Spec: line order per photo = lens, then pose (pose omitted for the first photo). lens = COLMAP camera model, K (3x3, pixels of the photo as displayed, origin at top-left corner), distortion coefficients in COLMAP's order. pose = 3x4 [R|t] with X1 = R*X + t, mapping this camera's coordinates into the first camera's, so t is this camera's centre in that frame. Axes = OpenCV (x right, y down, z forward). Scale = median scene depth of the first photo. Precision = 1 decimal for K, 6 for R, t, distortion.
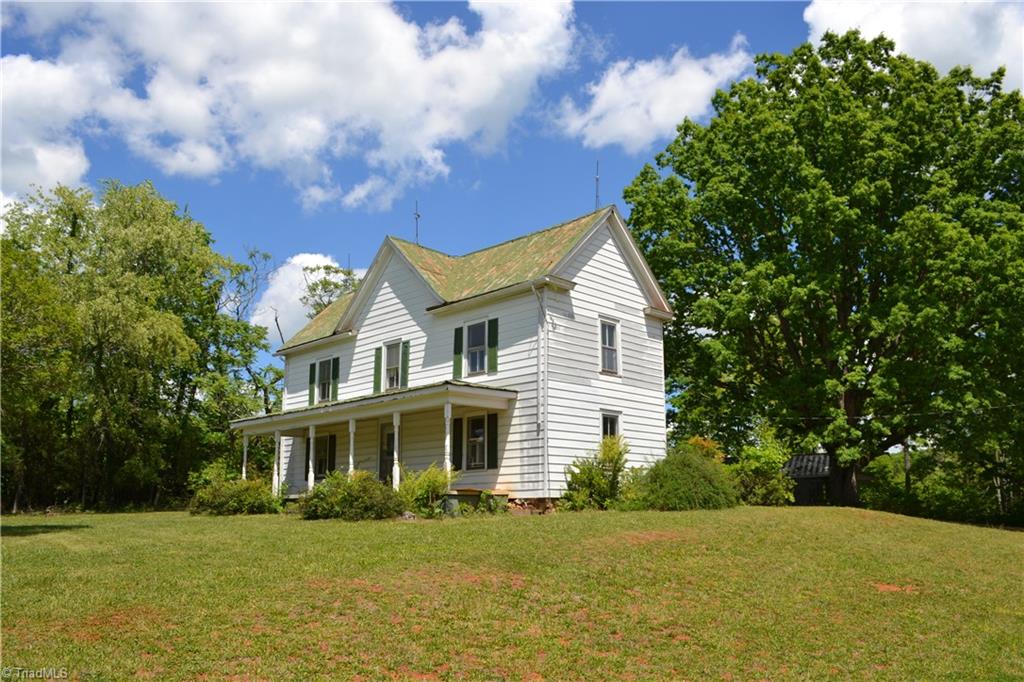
lens RADIAL K [[823.6, 0, 514.9], [0, 823.6, 368.5], [0, 0, 1]] dist [-0.090108, 0.003927]
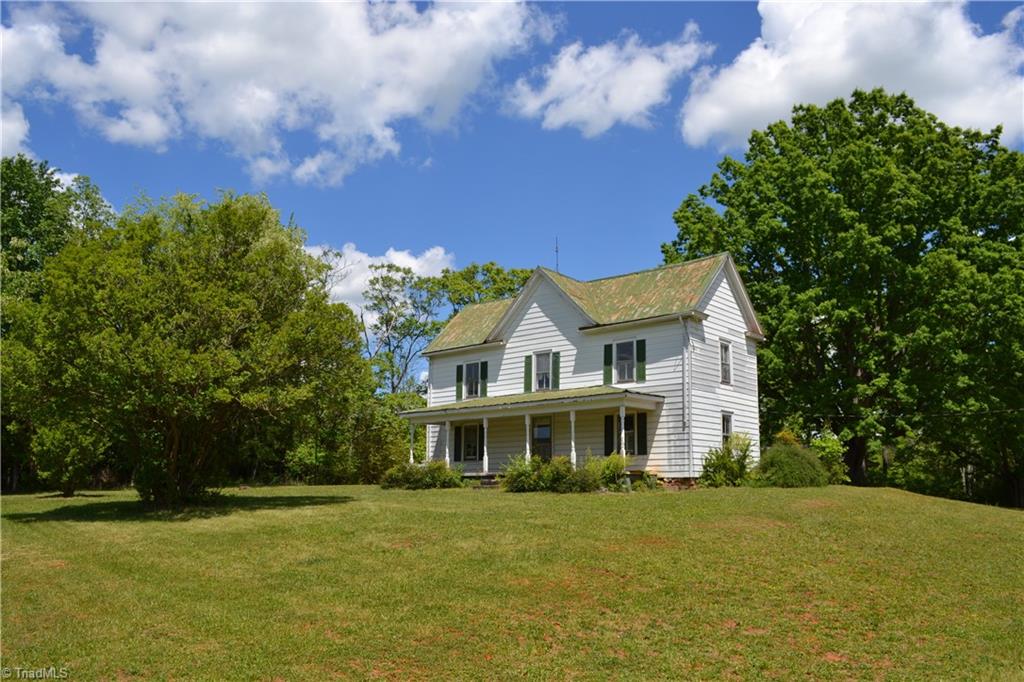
lens RADIAL K [[819.2, 0, 509.6], [0, 819.2, 363.1], [0, 0, 1]] dist [-0.085702, 0.012285]
pose [[0.998366, 0.021137, 0.053085, -0.271741], [-0.022141, 0.999586, 0.018387, -0.038280], [-0.052674, -0.019533, 0.998421, -0.250450]]
